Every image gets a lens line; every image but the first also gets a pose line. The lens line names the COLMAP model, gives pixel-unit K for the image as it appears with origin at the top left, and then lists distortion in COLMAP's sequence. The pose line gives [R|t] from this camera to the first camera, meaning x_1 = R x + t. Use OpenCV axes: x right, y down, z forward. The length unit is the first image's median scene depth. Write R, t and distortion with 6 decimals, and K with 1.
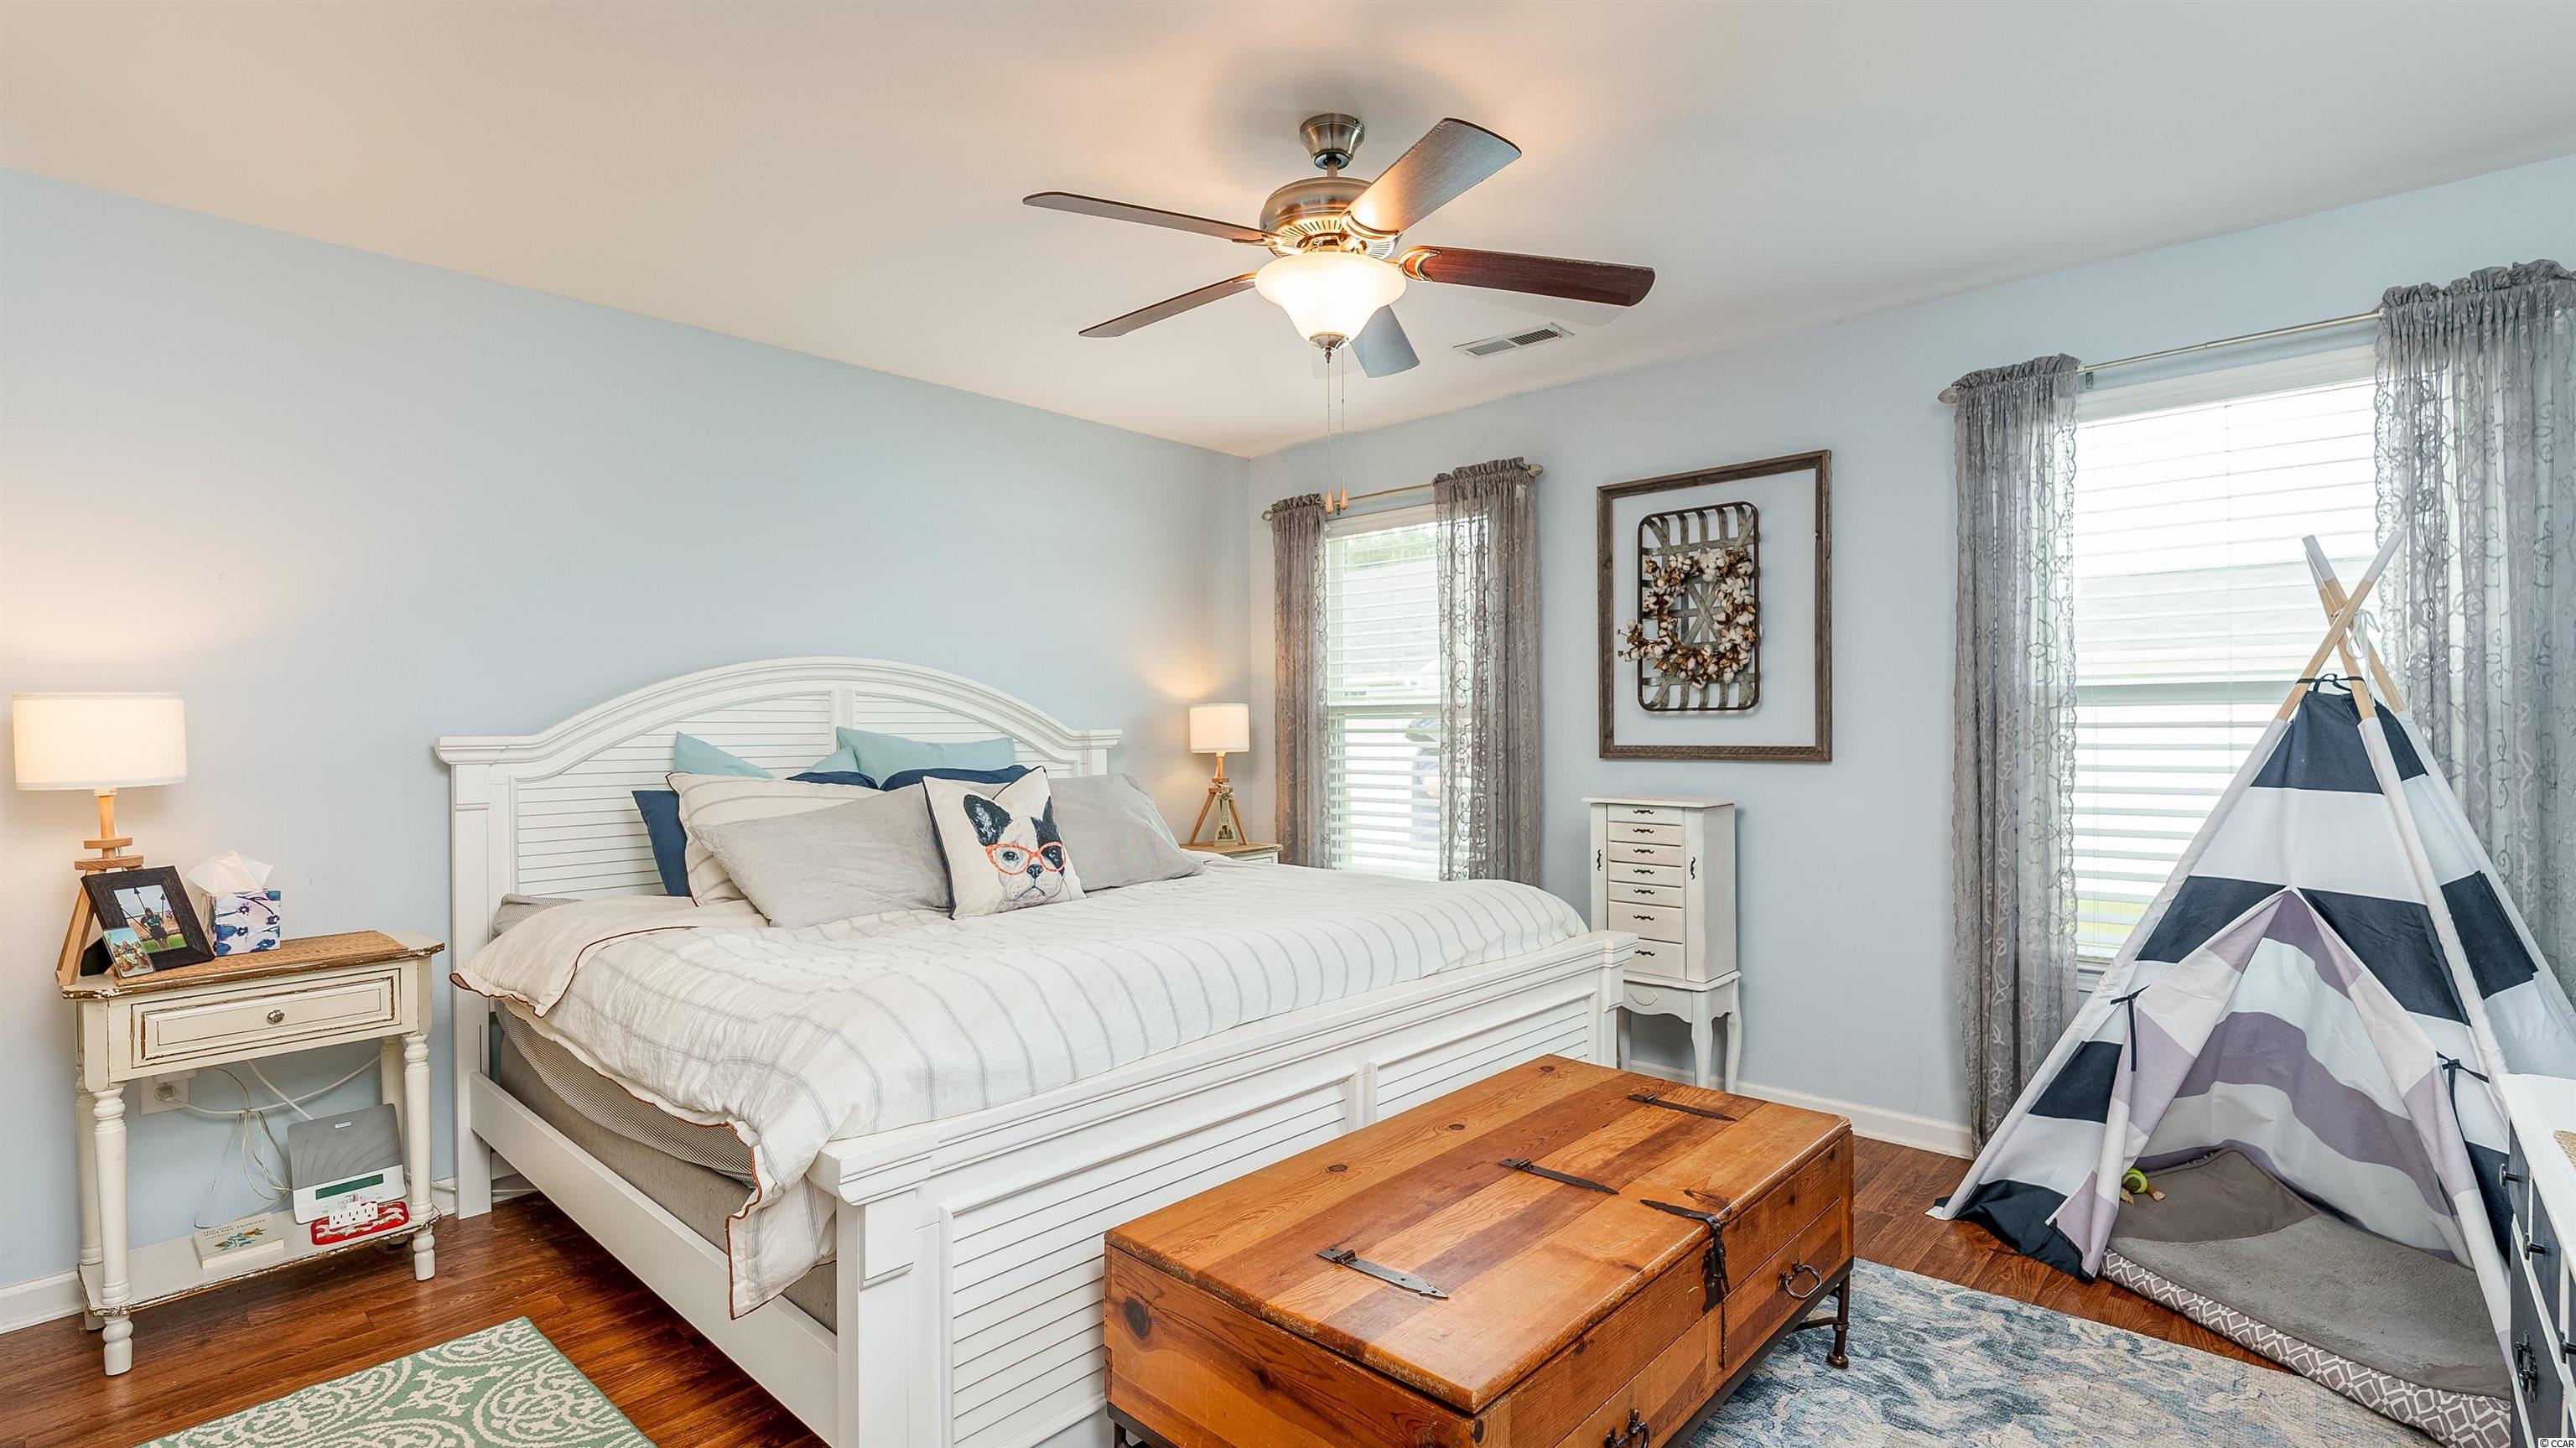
lens RADIAL K [[1155.7, 0, 1294.1], [0, 1155.7, 723.6], [0, 0, 1]] dist [0.000661, -0.000011]
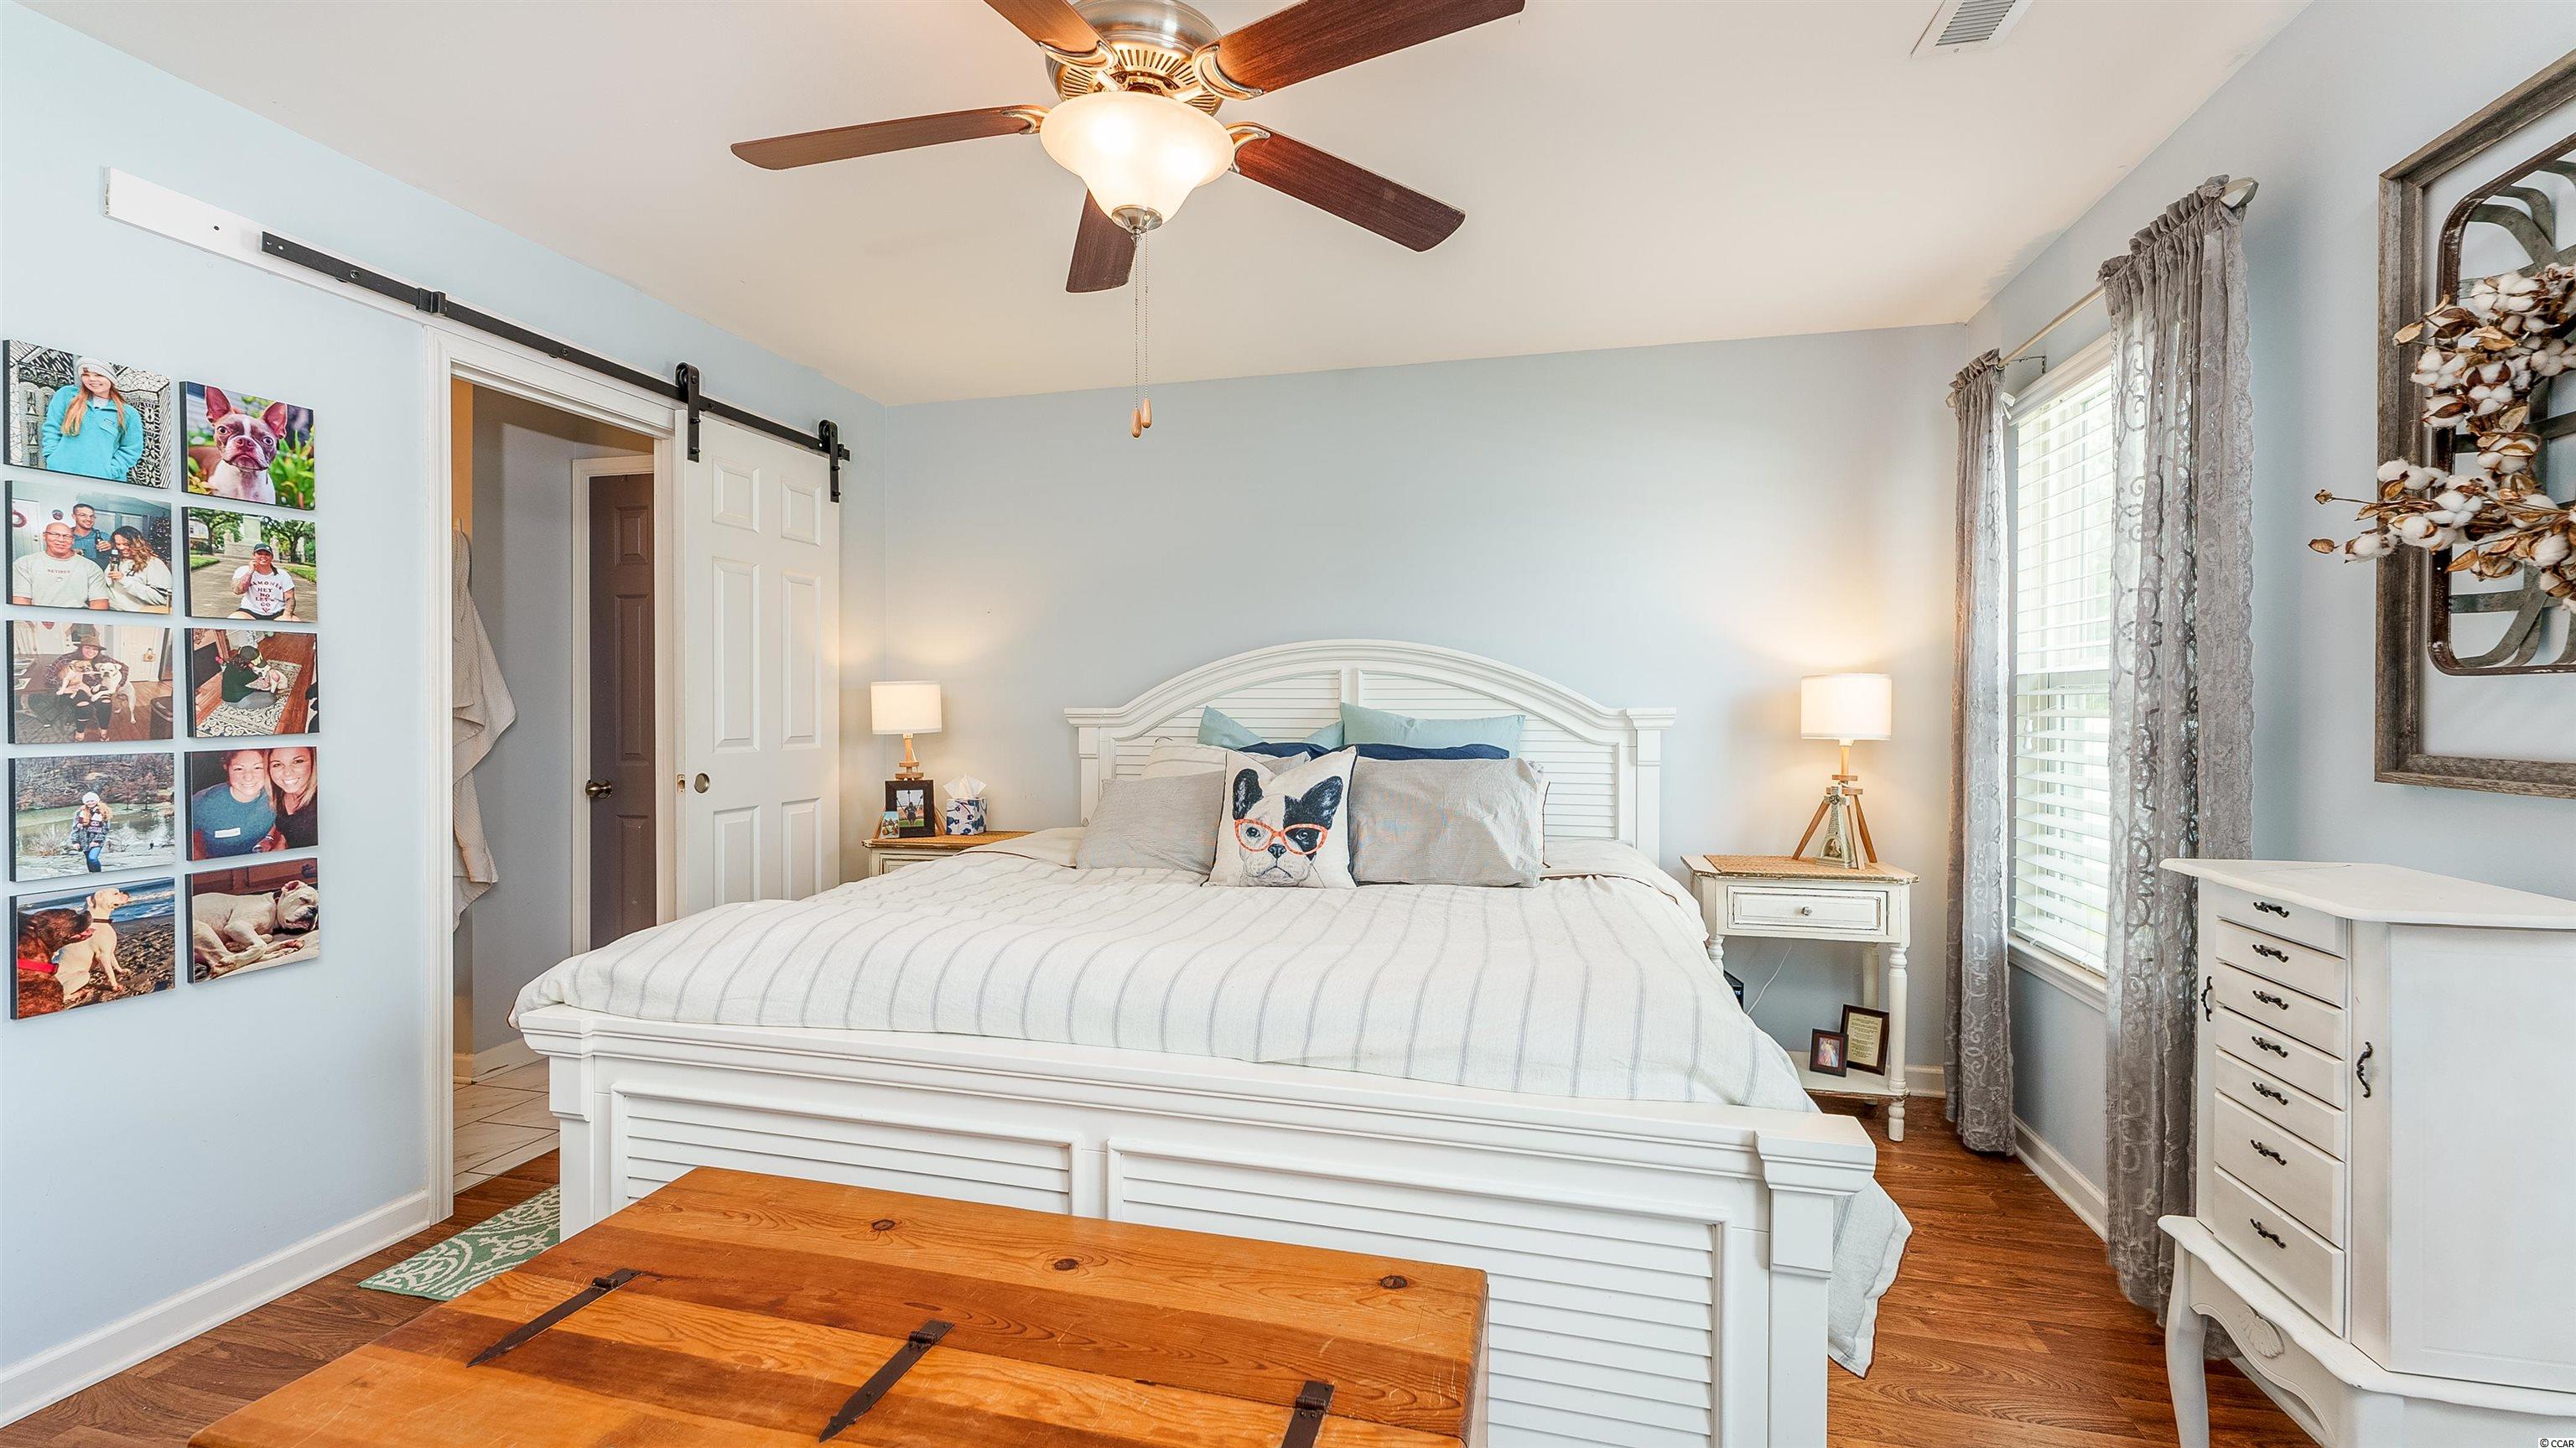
lens RADIAL K [[1044.2, 0, 1289.9], [0, 1044.2, 717.0], [0, 0, 1]] dist [-0.001714, -0.000552]
pose [[0.483026, 0.017575, -0.875429, 0.648449], [-0.001658, 0.999815, 0.019158, -0.003338], [0.875604, -0.007802, 0.482966, 0.683788]]
